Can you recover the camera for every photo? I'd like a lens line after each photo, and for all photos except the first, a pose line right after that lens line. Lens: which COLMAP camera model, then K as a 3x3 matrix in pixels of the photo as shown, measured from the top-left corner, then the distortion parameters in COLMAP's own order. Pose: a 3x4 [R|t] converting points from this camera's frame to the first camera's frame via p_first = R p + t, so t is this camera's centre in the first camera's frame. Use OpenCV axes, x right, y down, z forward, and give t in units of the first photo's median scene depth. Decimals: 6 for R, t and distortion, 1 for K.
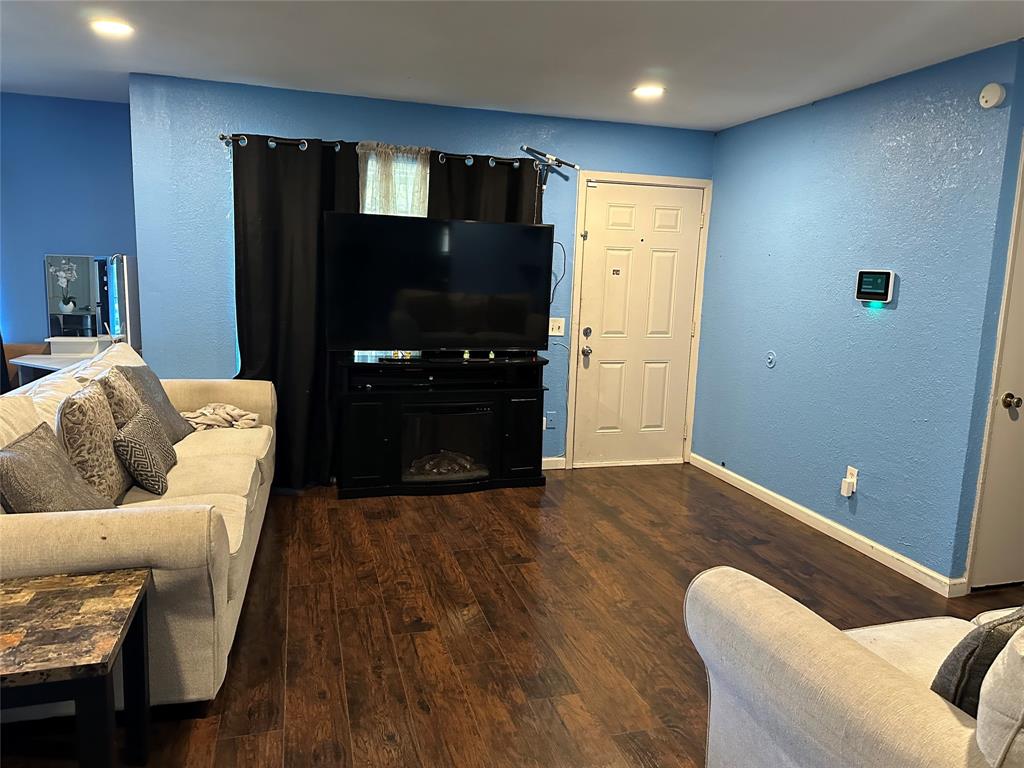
lens RADIAL K [[716.0, 0, 514.5], [0, 716.0, 378.5], [0, 0, 1]] dist [0.075785, -0.089778]
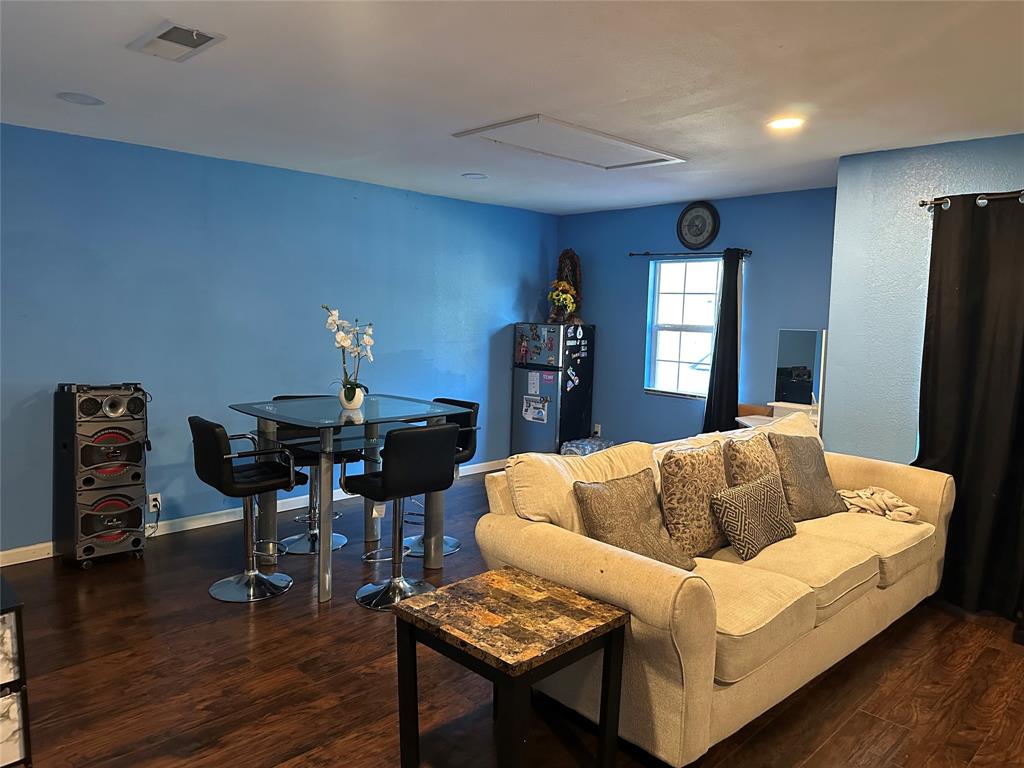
lens RADIAL K [[708.3, 0, 518.1], [0, 708.3, 379.2], [0, 0, 1]] dist [0.107107, -0.146000]
pose [[0.472699, 0.059686, -0.879201, 0.168318], [-0.144645, 0.989427, -0.010599, -0.025483], [0.869272, 0.132182, 0.476334, 0.136666]]
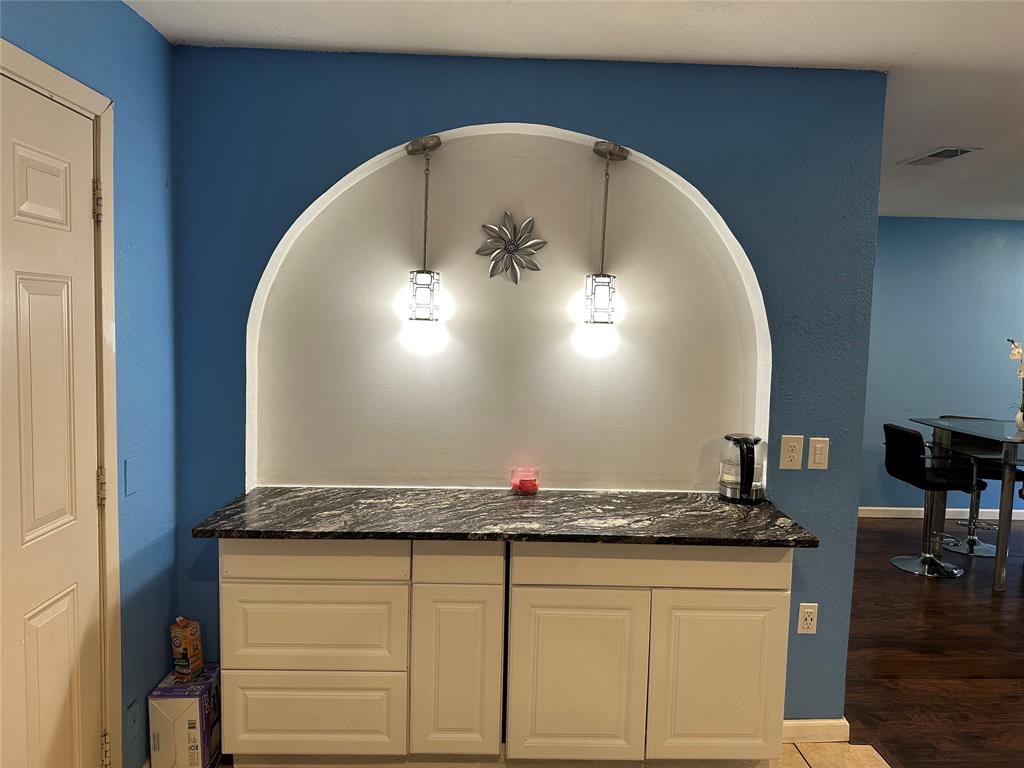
lens RADIAL K [[698.5, 0, 512.0], [0, 698.5, 384.0], [0, 0, 1]] dist [0.050490, -0.057604]
pose [[-0.254946, 0.037170, -0.966241, 0.433879], [-0.186007, 0.978713, 0.086728, 0.015392], [0.948896, 0.201838, -0.242605, -0.078394]]
